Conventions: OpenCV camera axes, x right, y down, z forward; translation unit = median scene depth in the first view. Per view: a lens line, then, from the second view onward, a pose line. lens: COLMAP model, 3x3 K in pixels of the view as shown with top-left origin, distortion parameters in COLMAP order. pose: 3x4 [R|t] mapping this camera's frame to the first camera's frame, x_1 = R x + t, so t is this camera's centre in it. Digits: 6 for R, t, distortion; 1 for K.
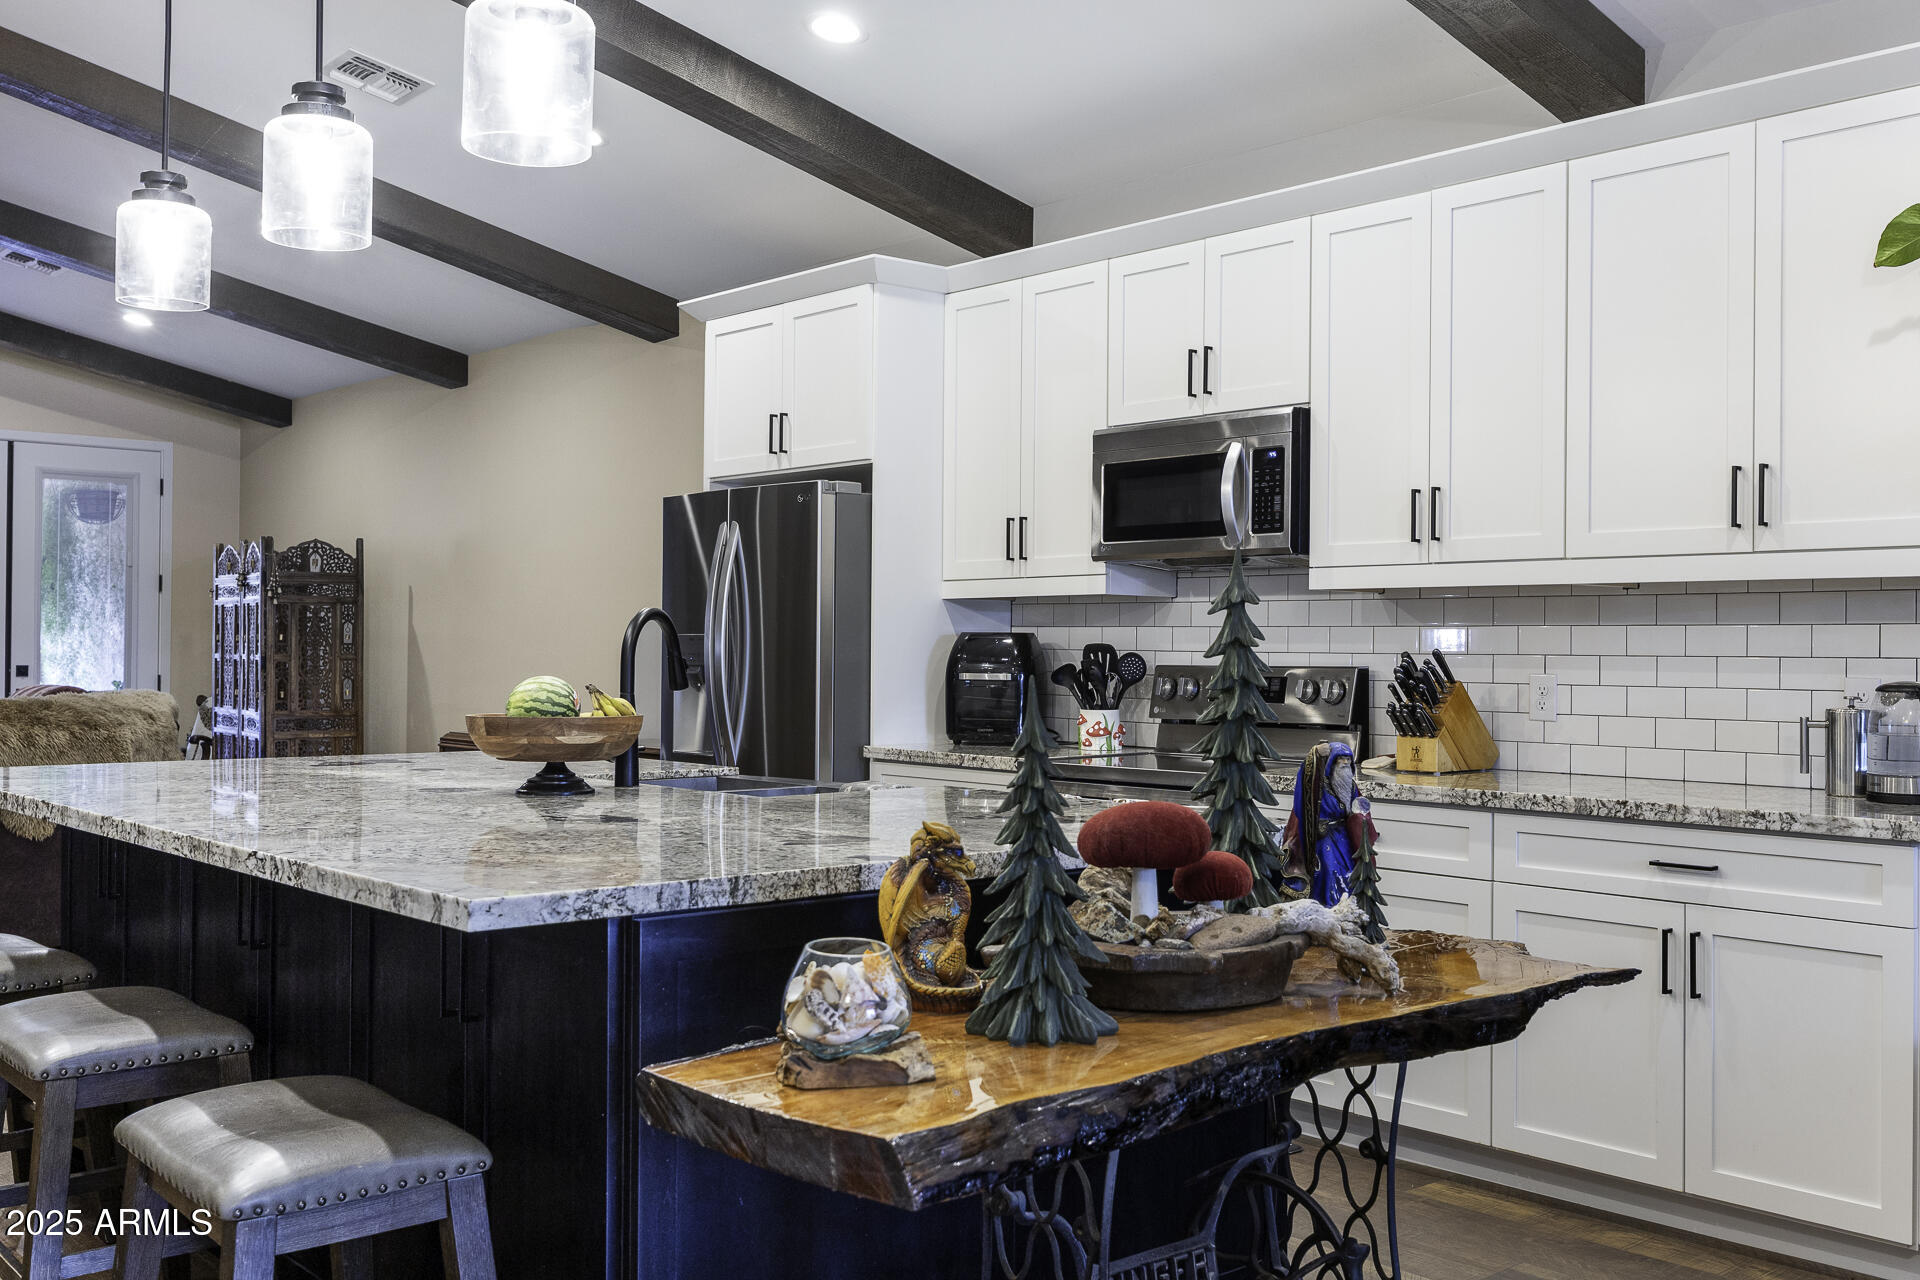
lens RADIAL K [[1823.0, 0, 953.6], [0, 1823.0, 632.7], [0, 0, 1]] dist [-0.005170, 0.000000]
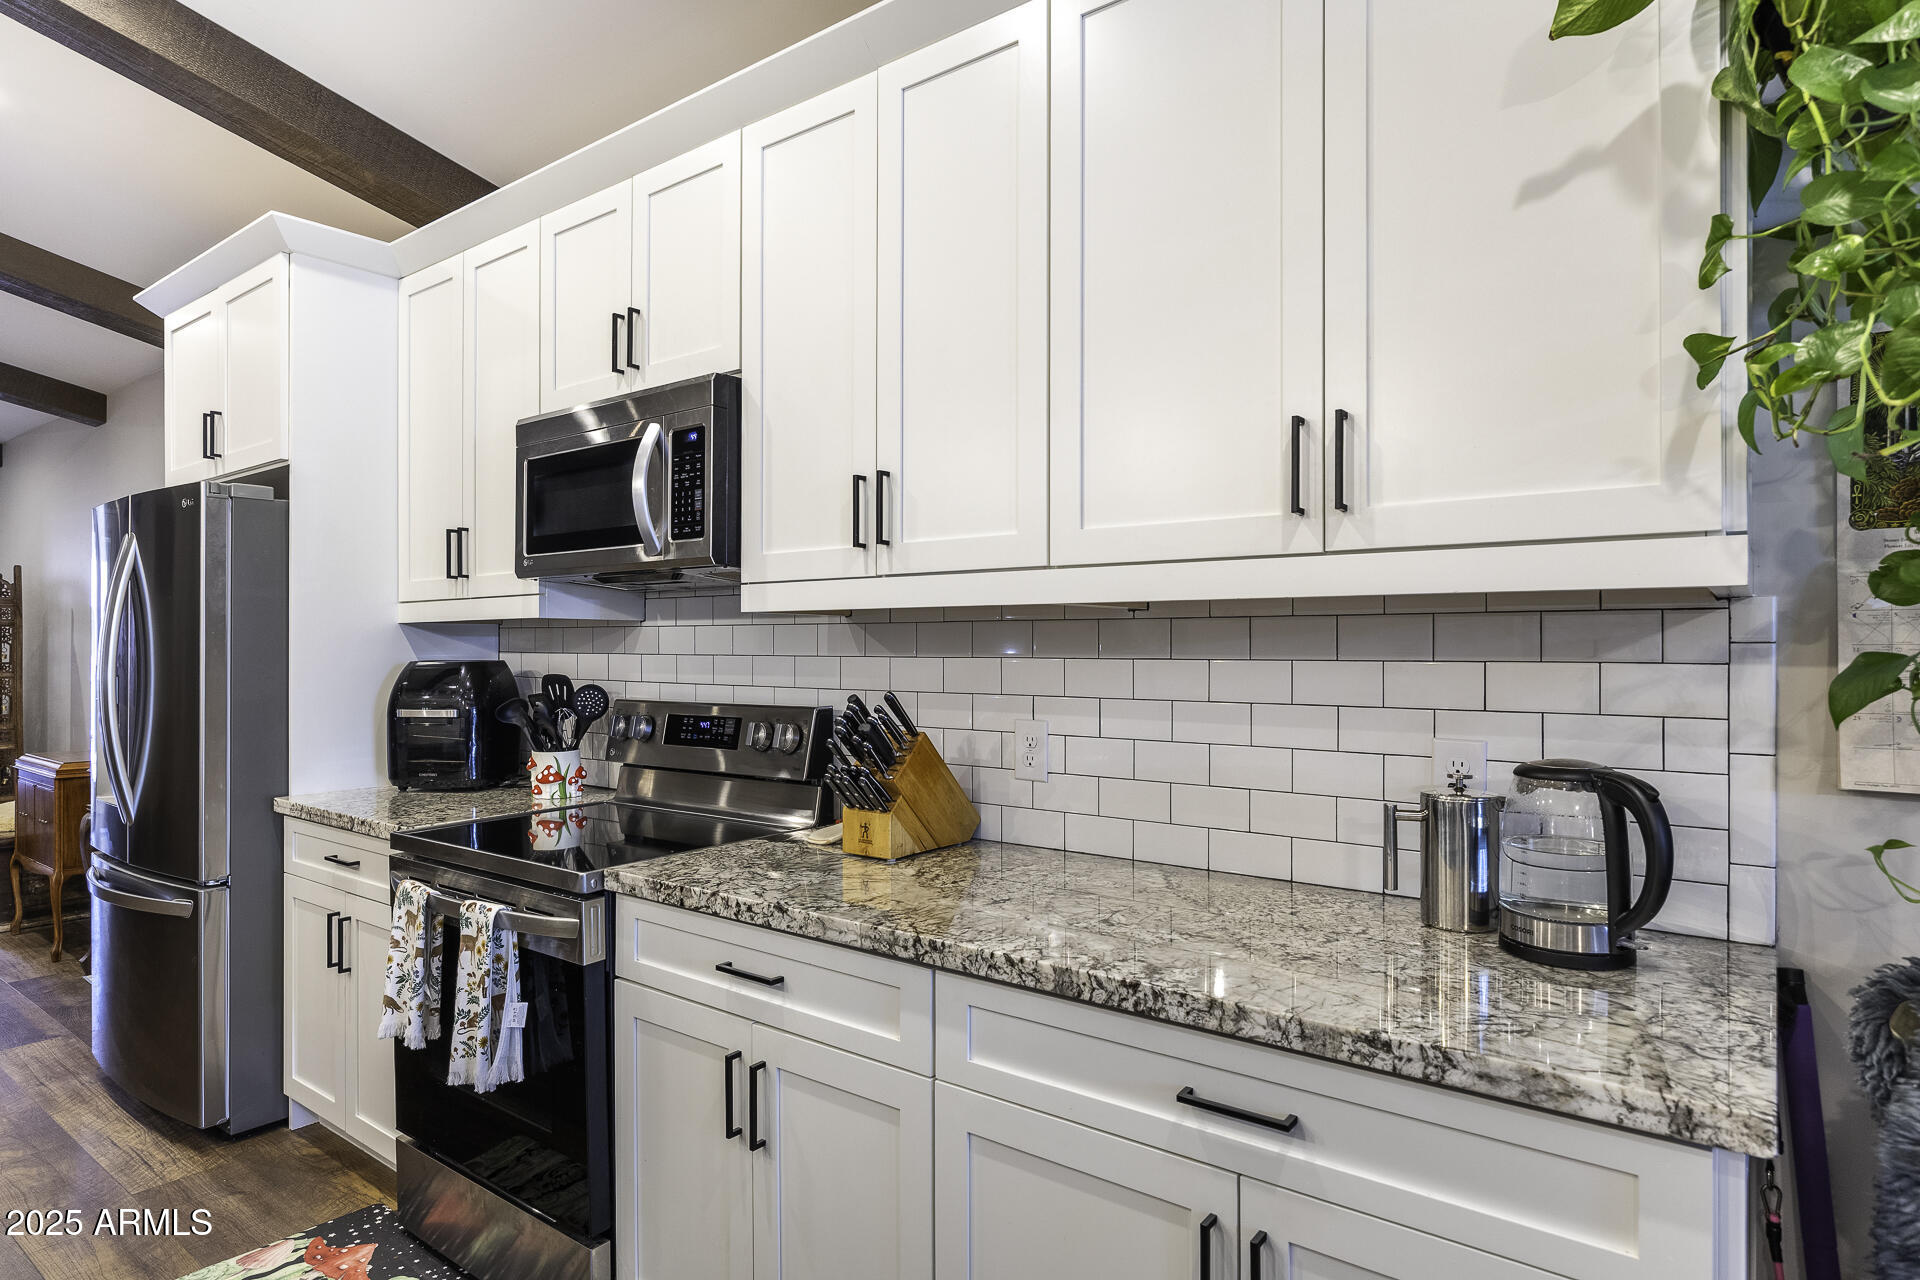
lens RADIAL K [[1052.5, 0, 965.6], [0, 1052.5, 643.5], [0, 0, 1]] dist [0.000004, -0.002077]
pose [[0.979795, -0.008834, 0.199810, 0.201507], [0.007170, 0.999933, 0.009051, -0.013938], [-0.199877, -0.007436, 0.979793, 0.551301]]
